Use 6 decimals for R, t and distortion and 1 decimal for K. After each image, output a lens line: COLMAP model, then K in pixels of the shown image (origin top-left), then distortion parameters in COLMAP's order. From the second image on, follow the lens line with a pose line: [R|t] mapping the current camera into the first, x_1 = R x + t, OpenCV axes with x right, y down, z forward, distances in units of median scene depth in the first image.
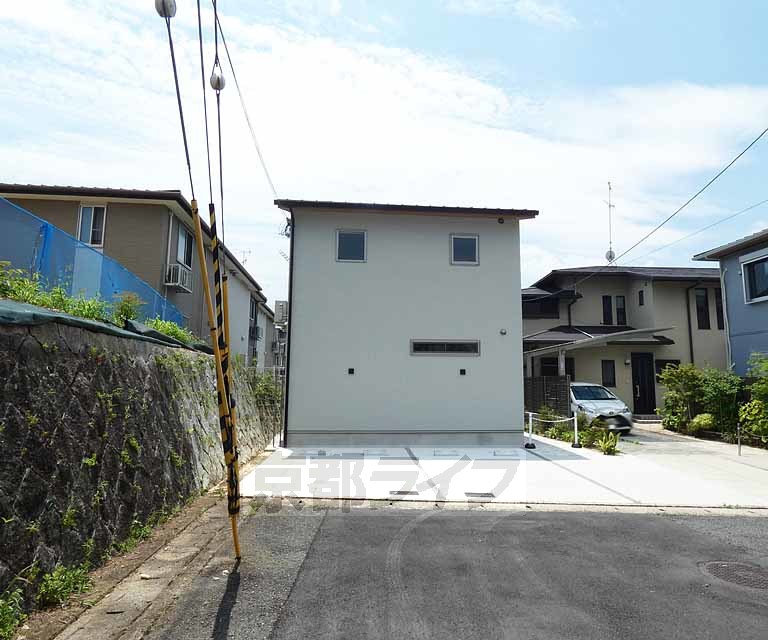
lens RADIAL K [[517.2, 0, 383.5], [0, 517.2, 318.9], [0, 0, 1]] dist [-0.007143, -0.001761]
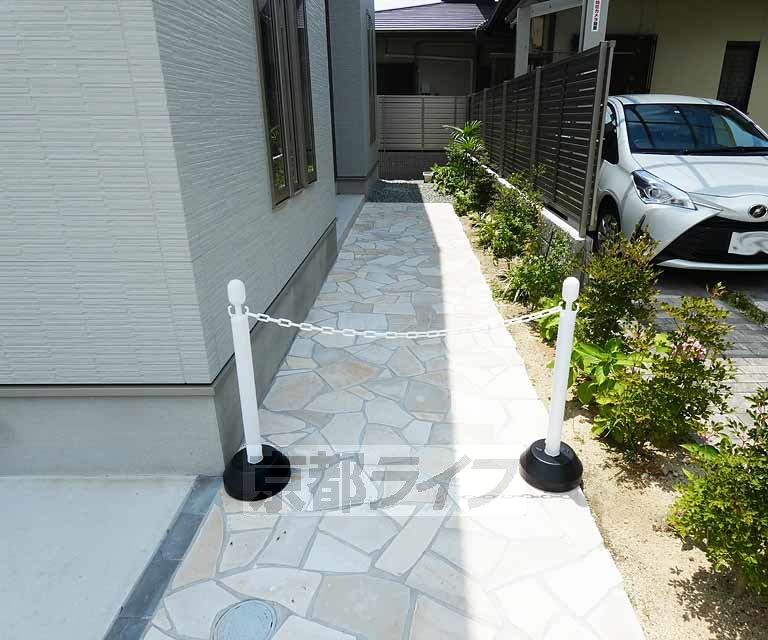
lens RADIAL K [[517.2, 0, 387.3], [0, 517.2, 318.9], [0, 0, 1]] dist [-0.007143, -0.001761]
pose [[0.995148, 0.023323, -0.095583, 0.271133], [0.024979, 0.879772, 0.474739, 0.099182], [0.095164, -0.474823, 0.874921, 0.701125]]
